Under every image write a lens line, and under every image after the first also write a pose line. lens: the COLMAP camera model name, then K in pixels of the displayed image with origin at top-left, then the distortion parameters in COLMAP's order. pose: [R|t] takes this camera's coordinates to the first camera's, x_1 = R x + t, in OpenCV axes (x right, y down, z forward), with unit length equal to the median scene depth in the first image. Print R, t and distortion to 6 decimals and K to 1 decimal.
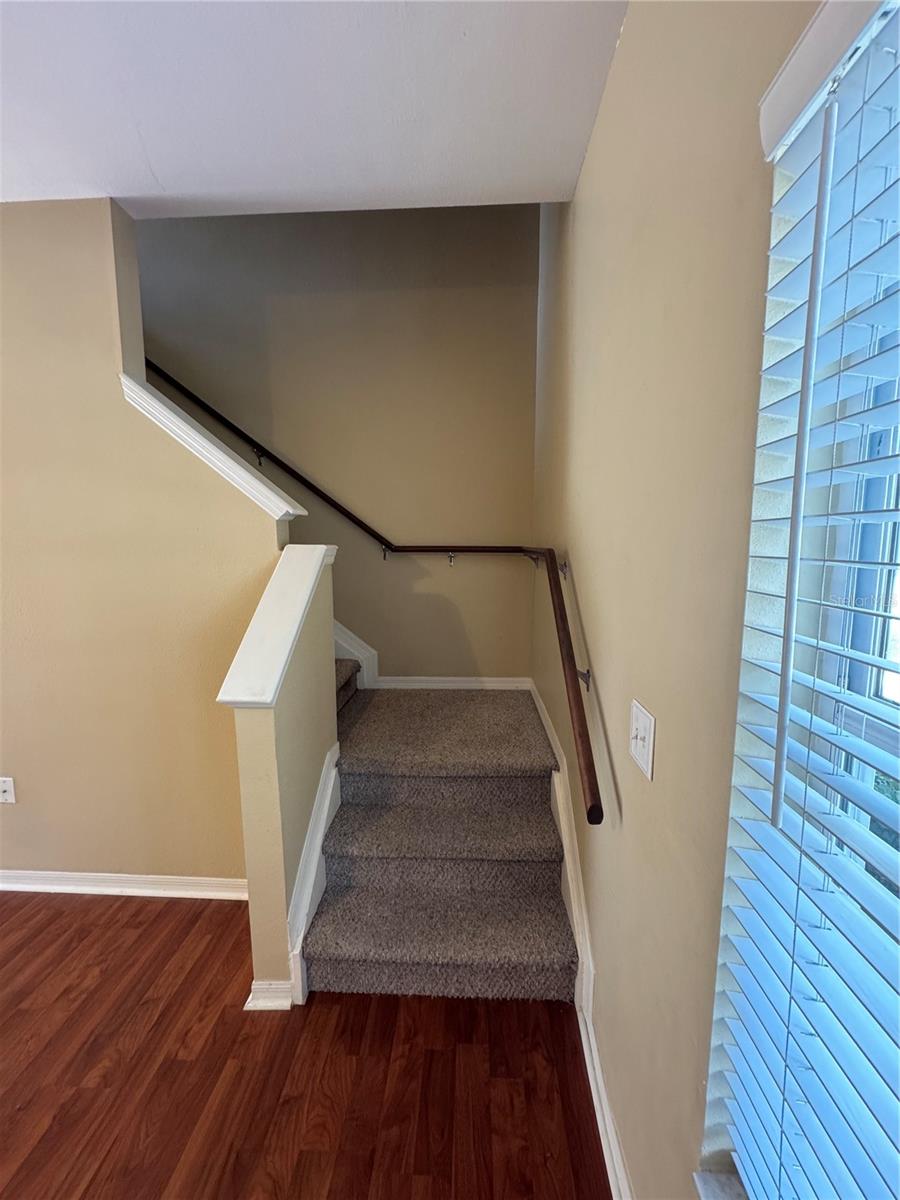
lens RADIAL K [[476.8, 0, 450.0], [0, 476.8, 600.0], [0, 0, 1]] dist [-0.000317, -0.000018]
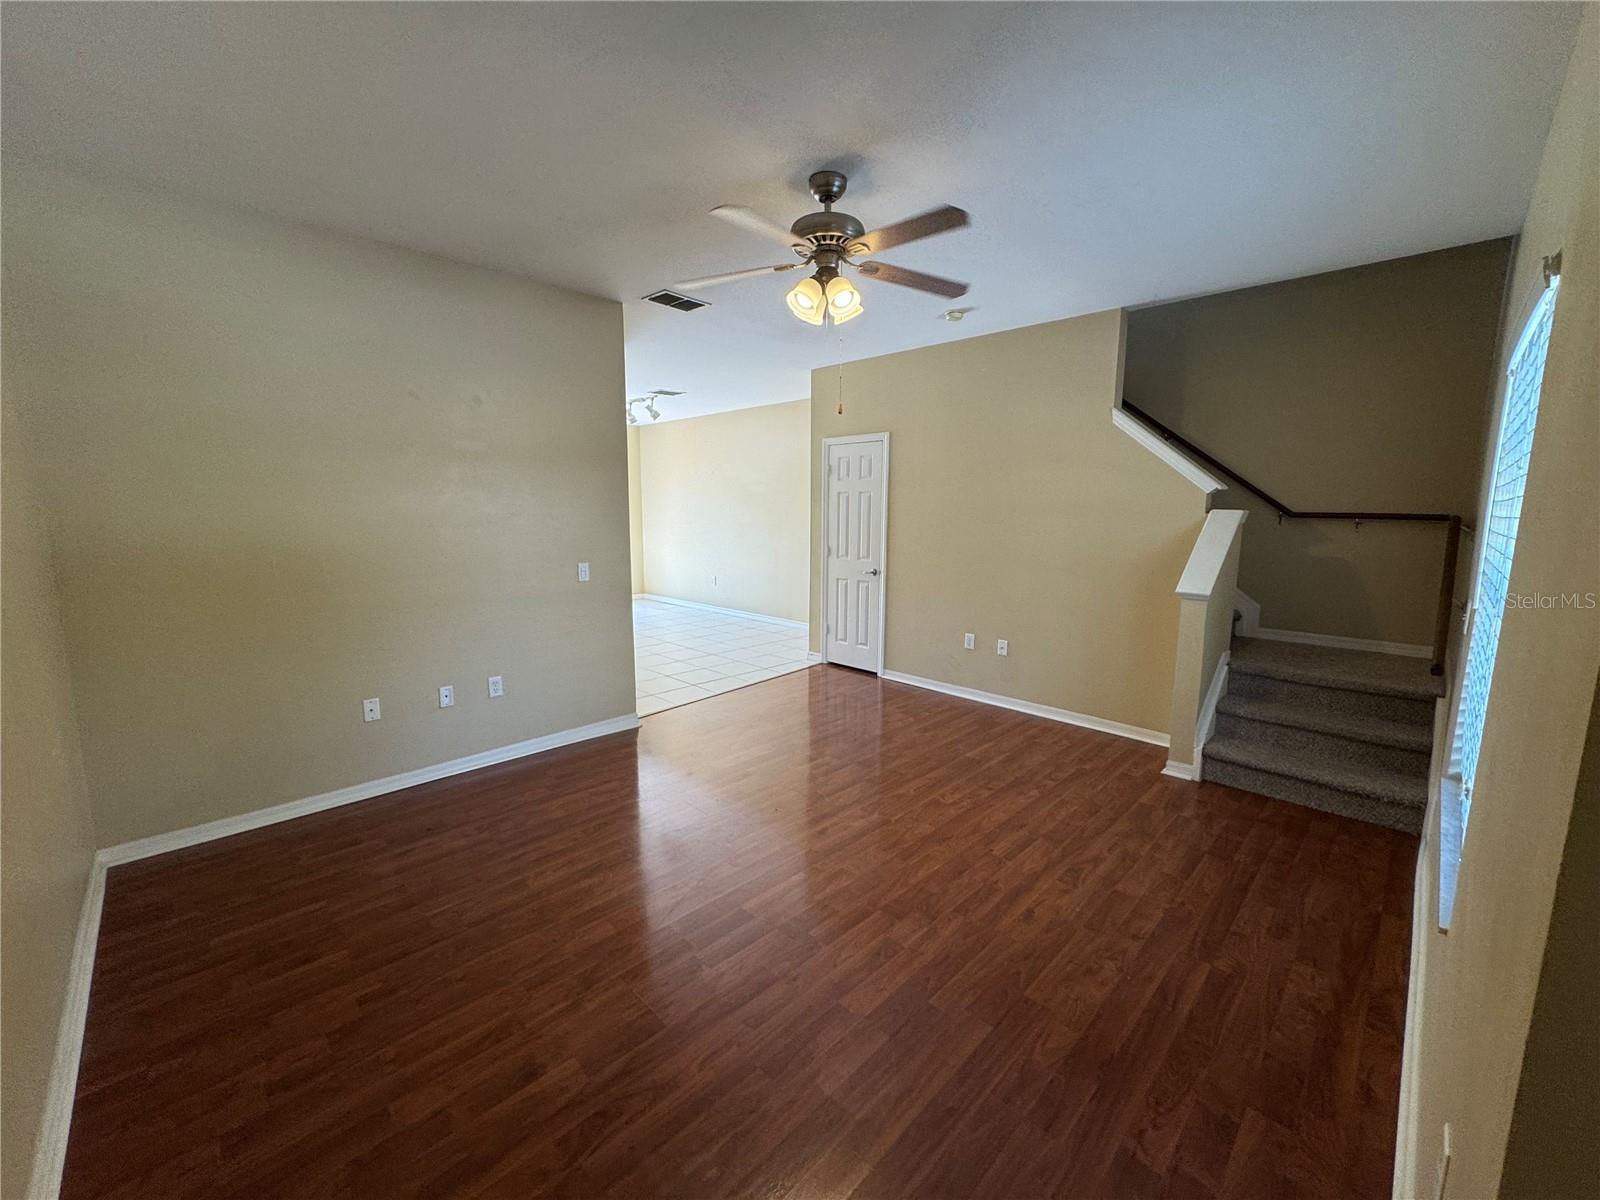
lens RADIAL K [[635.7, 0, 803.3], [0, 635.7, 599.3], [0, 0, 1]] dist [-0.000317, -0.000018]
pose [[0.742891, 0.105061, -0.661117, 0.061333], [-0.089994, 0.994316, 0.056885, 0.172091], [0.663336, 0.017237, 0.748124, -1.390628]]
